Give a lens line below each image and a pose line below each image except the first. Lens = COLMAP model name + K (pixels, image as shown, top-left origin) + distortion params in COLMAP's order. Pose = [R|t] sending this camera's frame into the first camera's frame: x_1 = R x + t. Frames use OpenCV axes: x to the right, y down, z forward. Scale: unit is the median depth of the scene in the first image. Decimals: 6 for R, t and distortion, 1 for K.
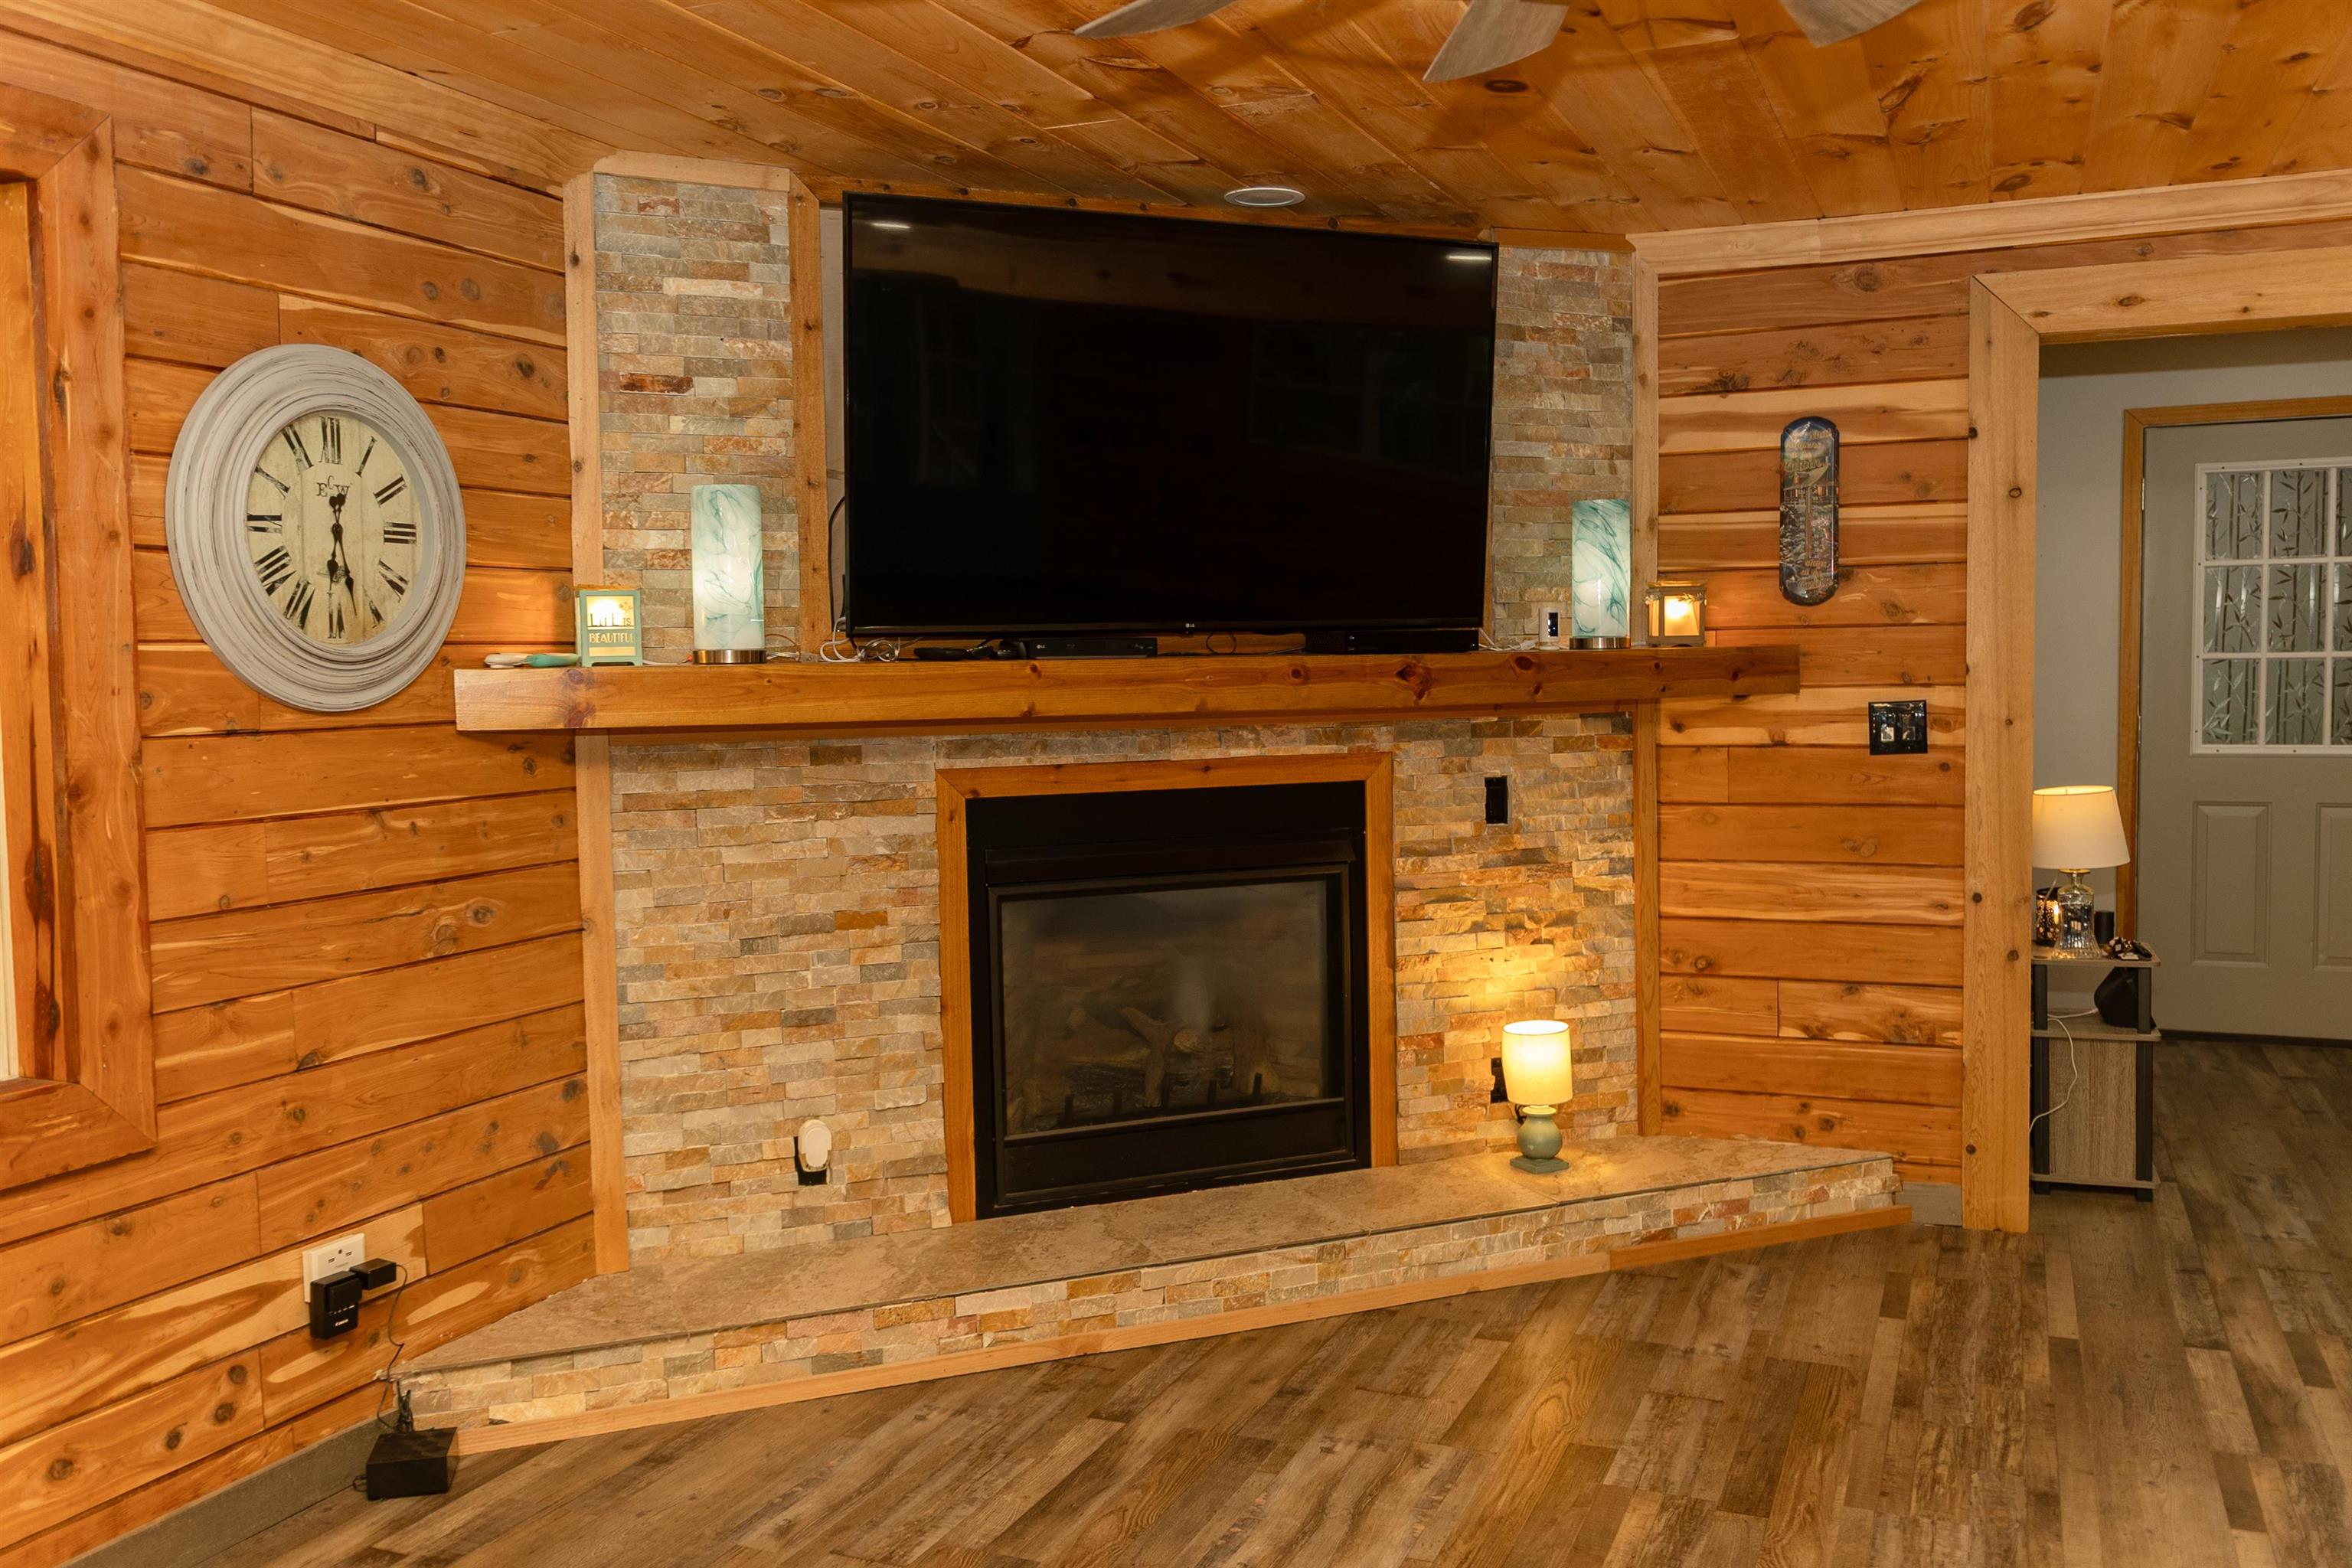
lens RADIAL K [[1921.6, 0, 1186.9], [0, 1921.6, 786.2], [0, 0, 1]] dist [0.025361, -0.037943]
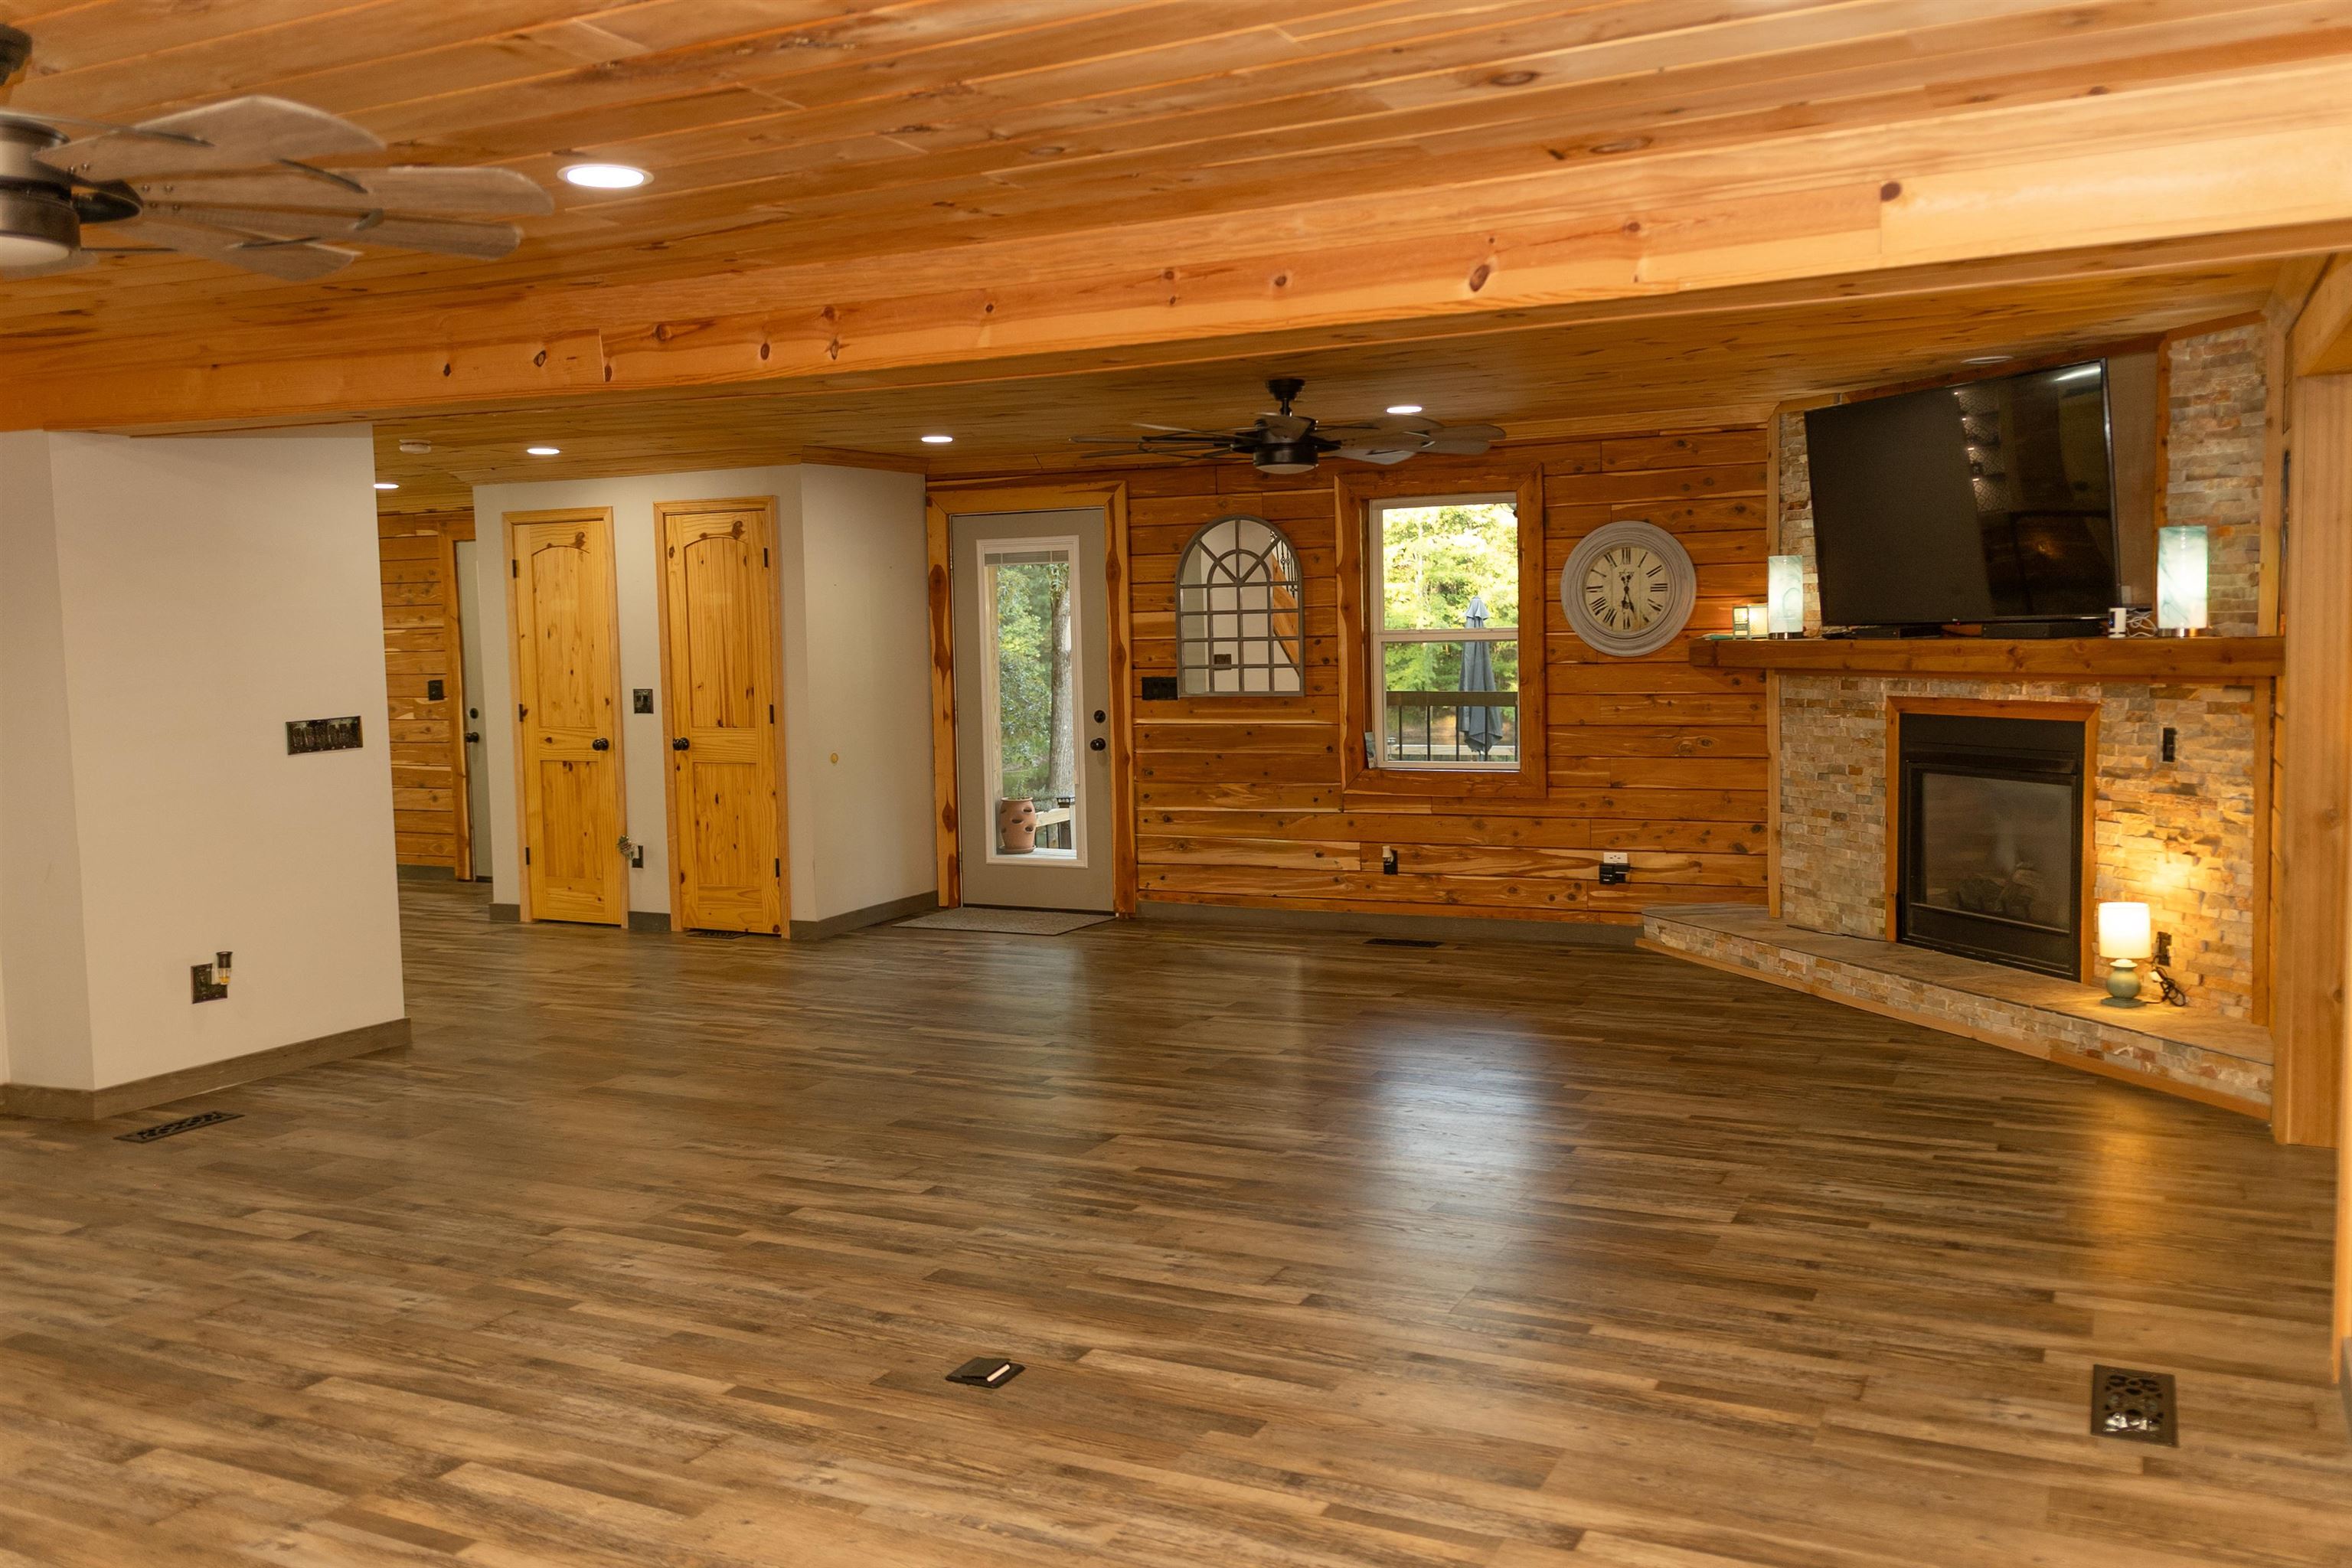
lens RADIAL K [[1921.6, 0, 1186.9], [0, 1921.6, 786.2], [0, 0, 1]] dist [0.025361, -0.037943]
pose [[-0.062365, 0.100283, -0.993002, 1.733948], [-0.041517, 0.993817, 0.102973, -0.083660], [0.997189, 0.047649, -0.057816, 0.421639]]
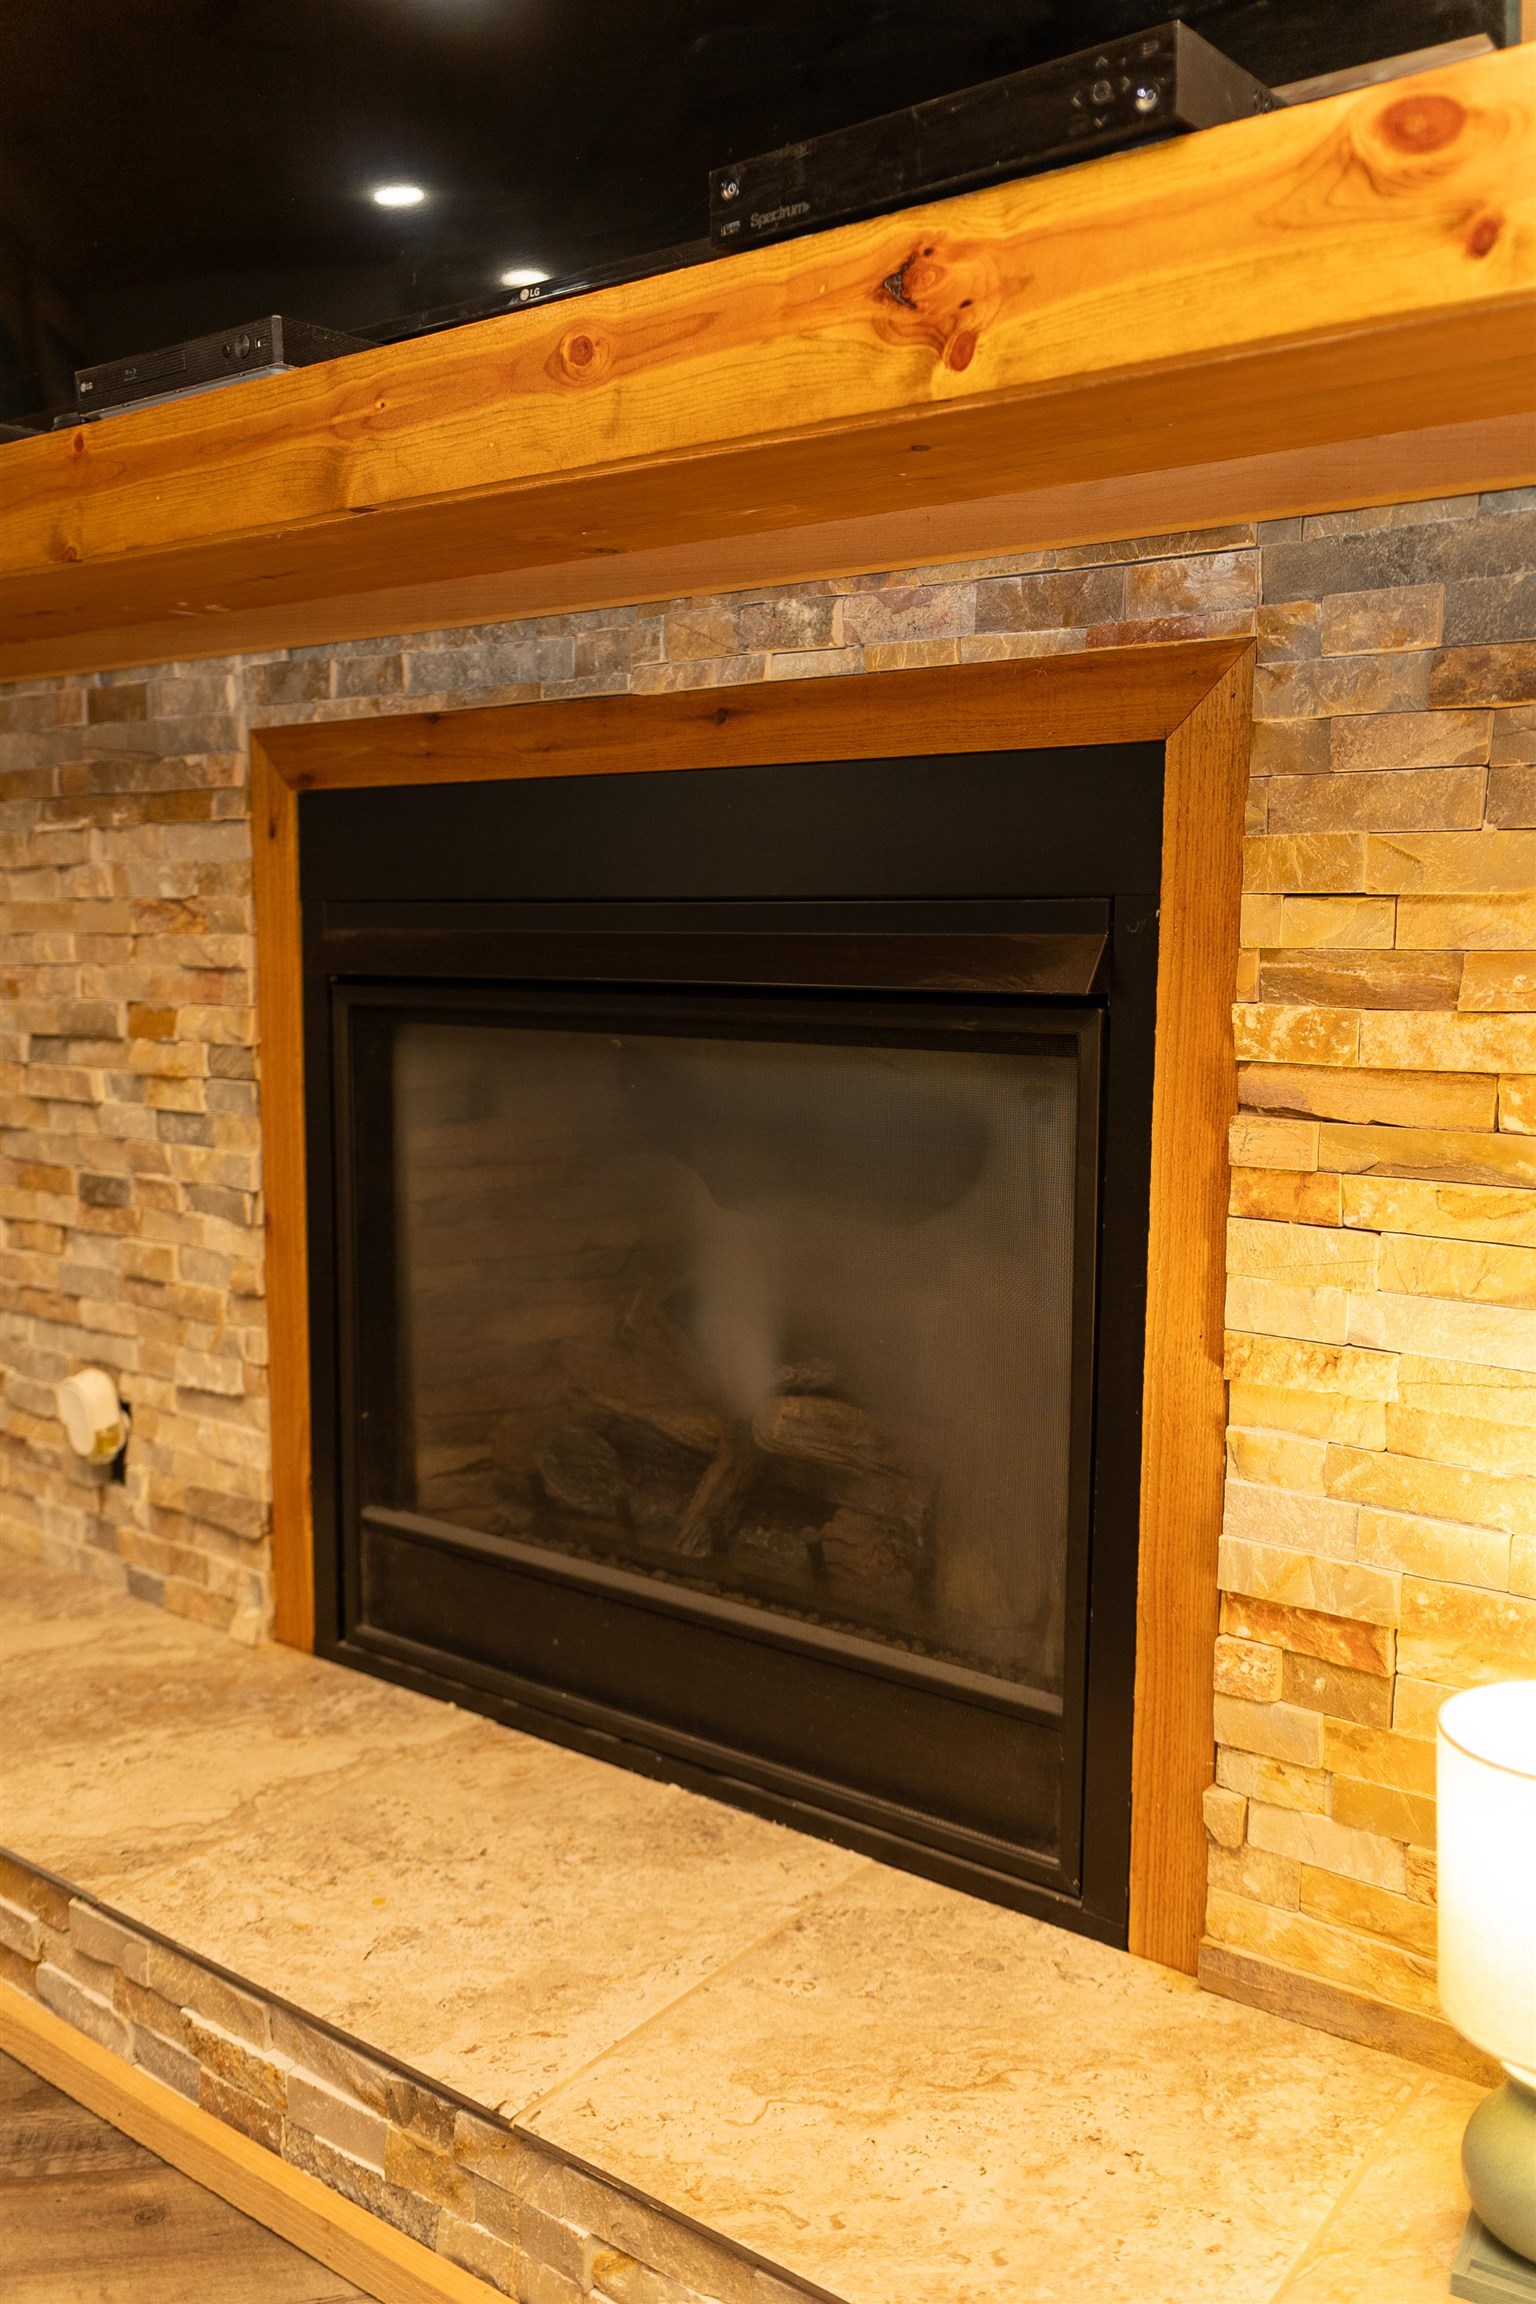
lens RADIAL K [[1882.4, 0, 768.0], [0, 1882.4, 1152.0], [0, 0, 1]] dist [0.025361, -0.037943]
pose [[0.505448, 0.122724, -0.854085, 0.348799], [-0.071515, 0.992386, 0.100274, 0.039035], [0.859888, 0.010397, 0.510377, 0.845683]]
